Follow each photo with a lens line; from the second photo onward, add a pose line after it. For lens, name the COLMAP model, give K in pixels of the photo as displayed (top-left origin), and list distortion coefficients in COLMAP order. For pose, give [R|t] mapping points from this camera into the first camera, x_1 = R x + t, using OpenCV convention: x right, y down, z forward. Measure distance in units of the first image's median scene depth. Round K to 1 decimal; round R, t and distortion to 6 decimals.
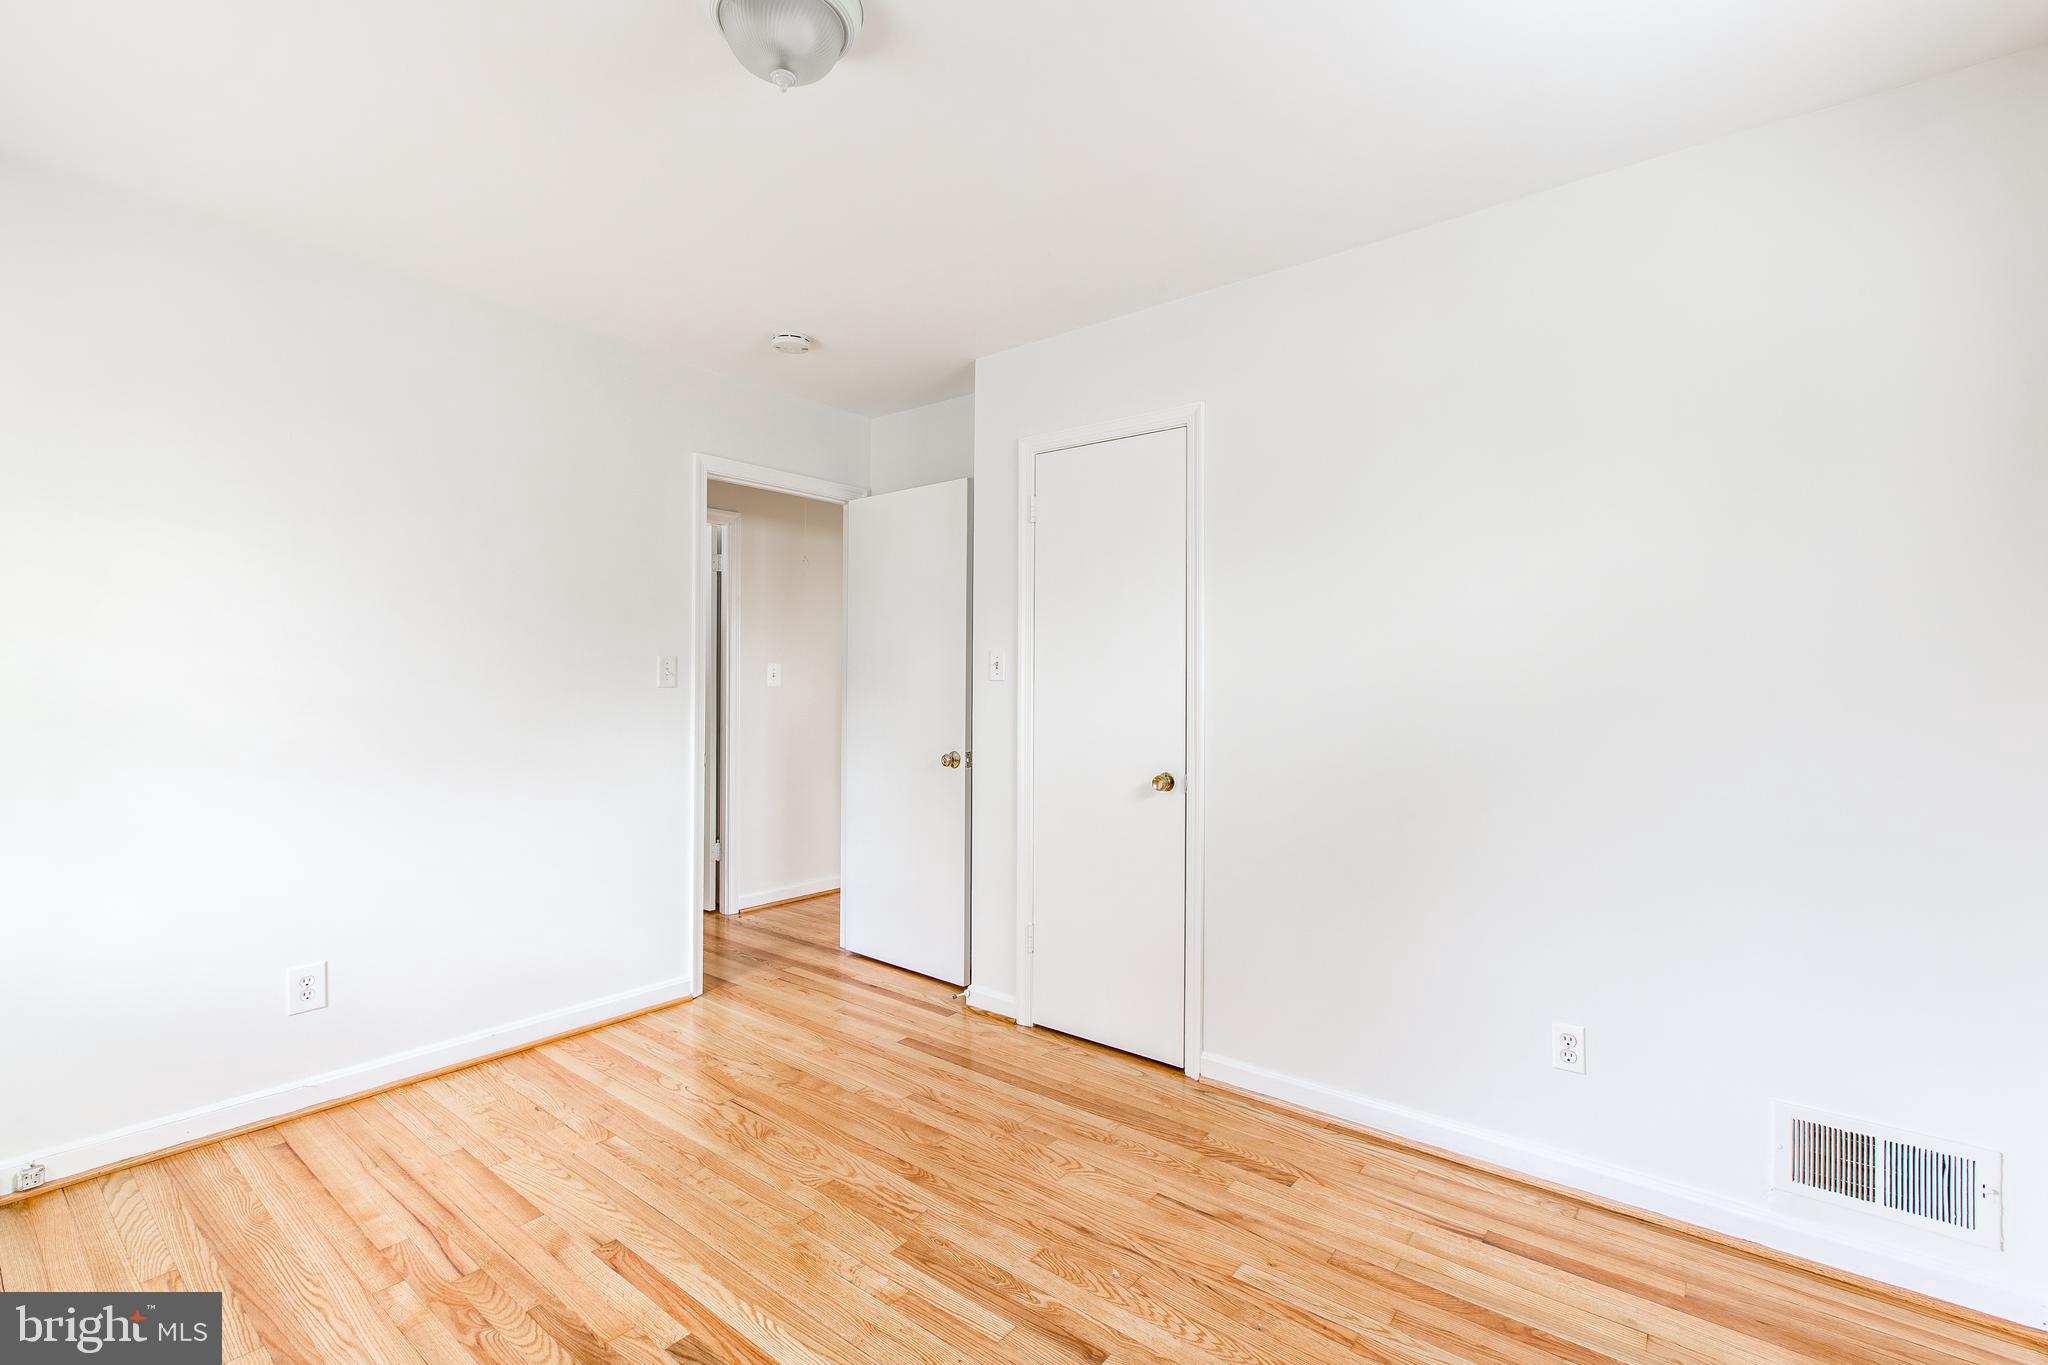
lens RADIAL K [[918.8, 0, 1017.1], [0, 918.8, 678.2], [0, 0, 1]] dist [-0.000946, -0.000708]
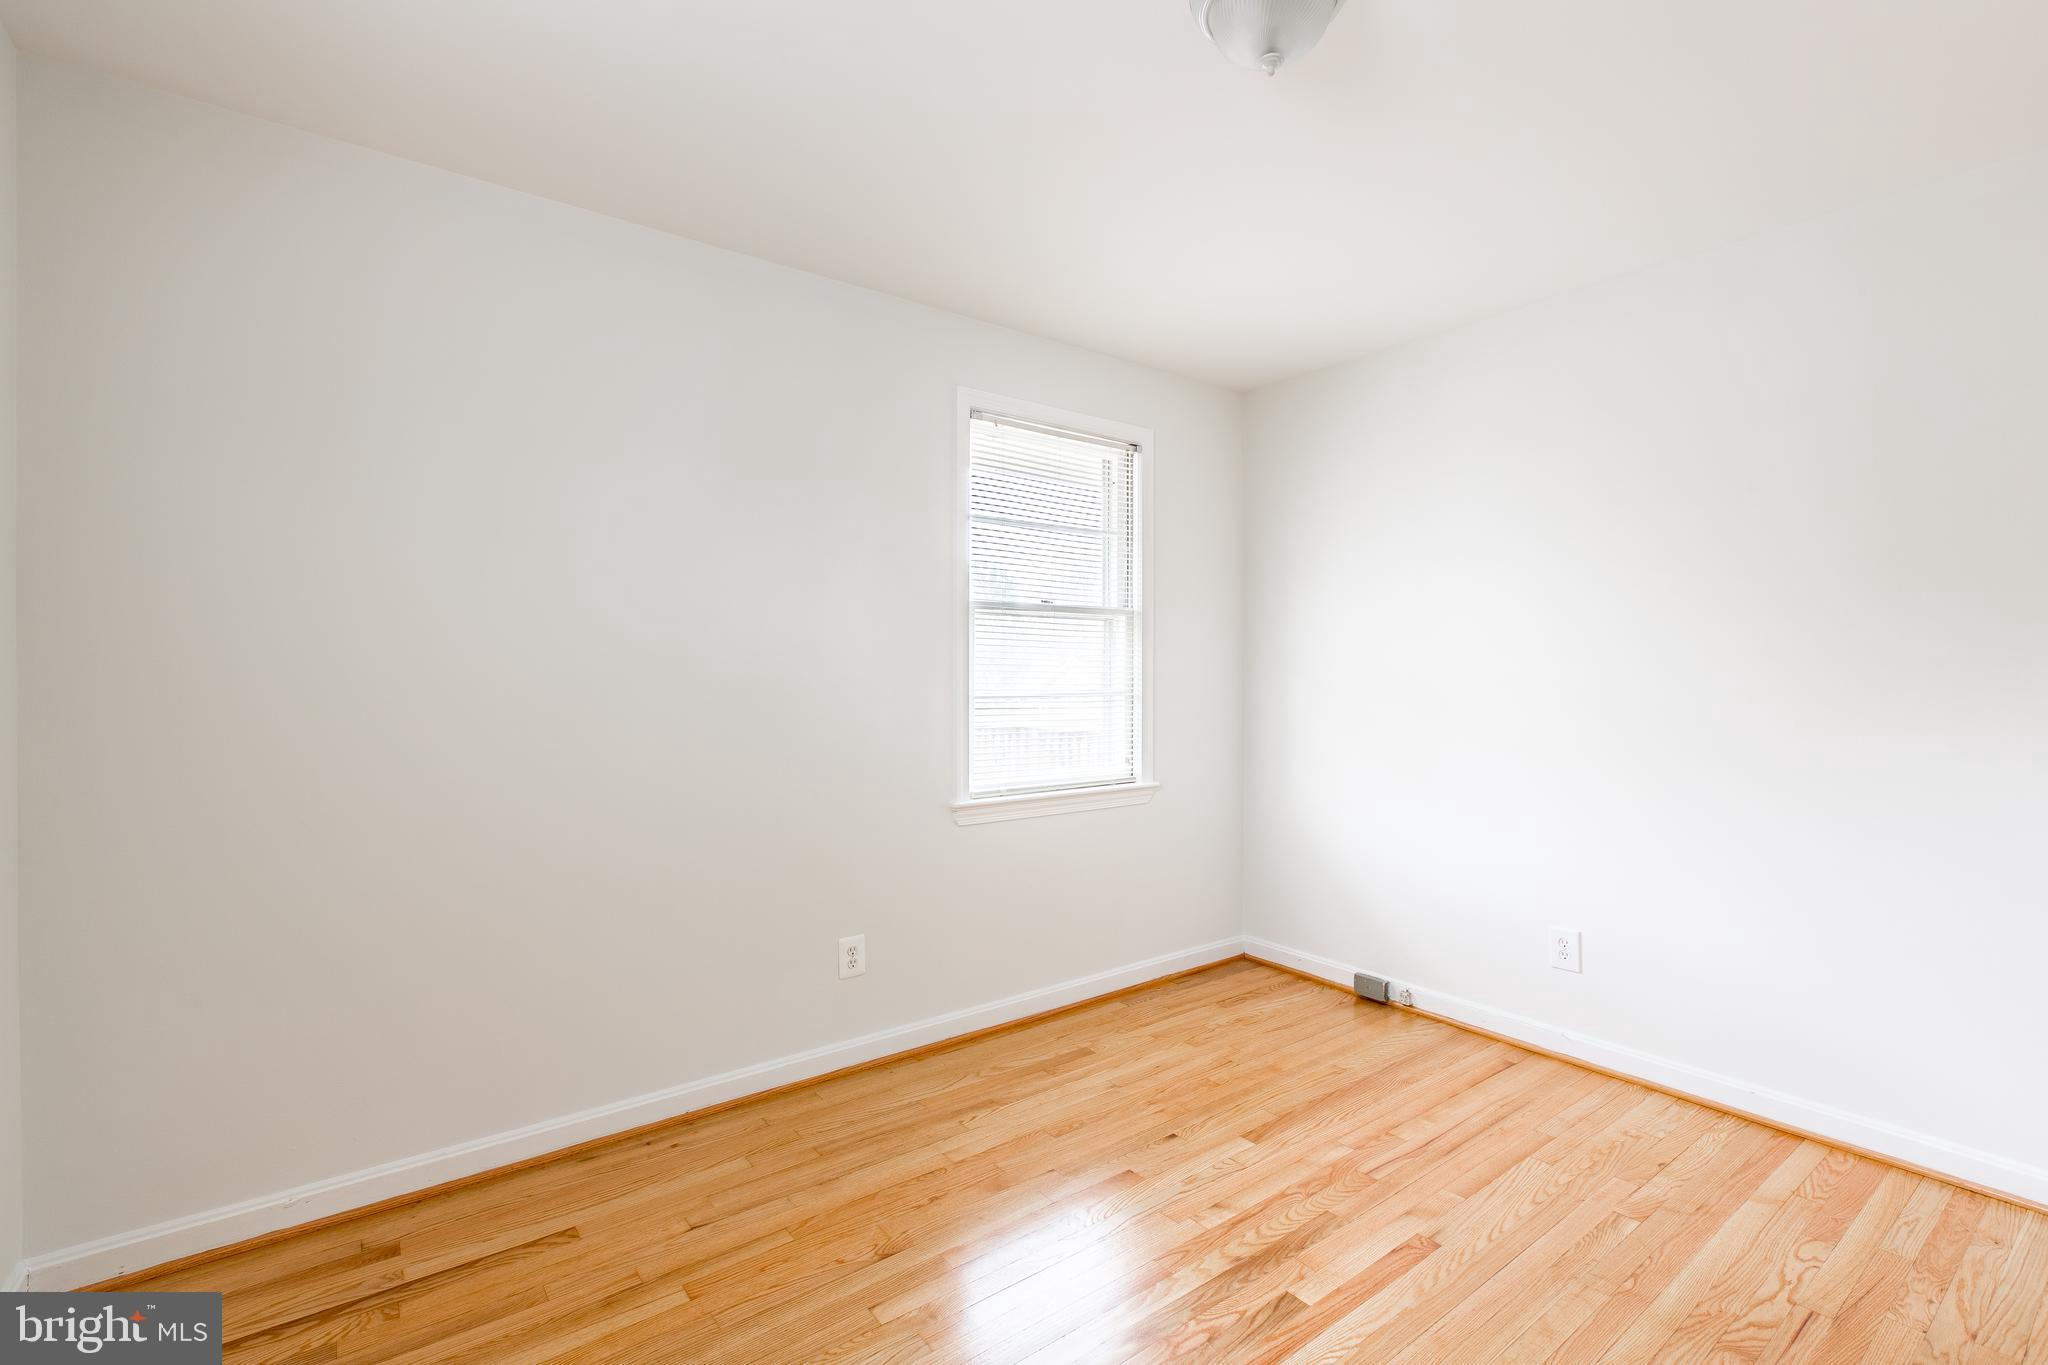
lens RADIAL K [[918.8, 0, 1018.5], [0, 918.8, 676.5], [0, 0, 1]] dist [-0.000946, -0.000708]
pose [[-0.247159, 0.003152, -0.968970, 0.548318], [-0.004393, 0.999981, 0.004373, 0.000240], [0.968965, 0.005338, -0.247140, 0.703755]]
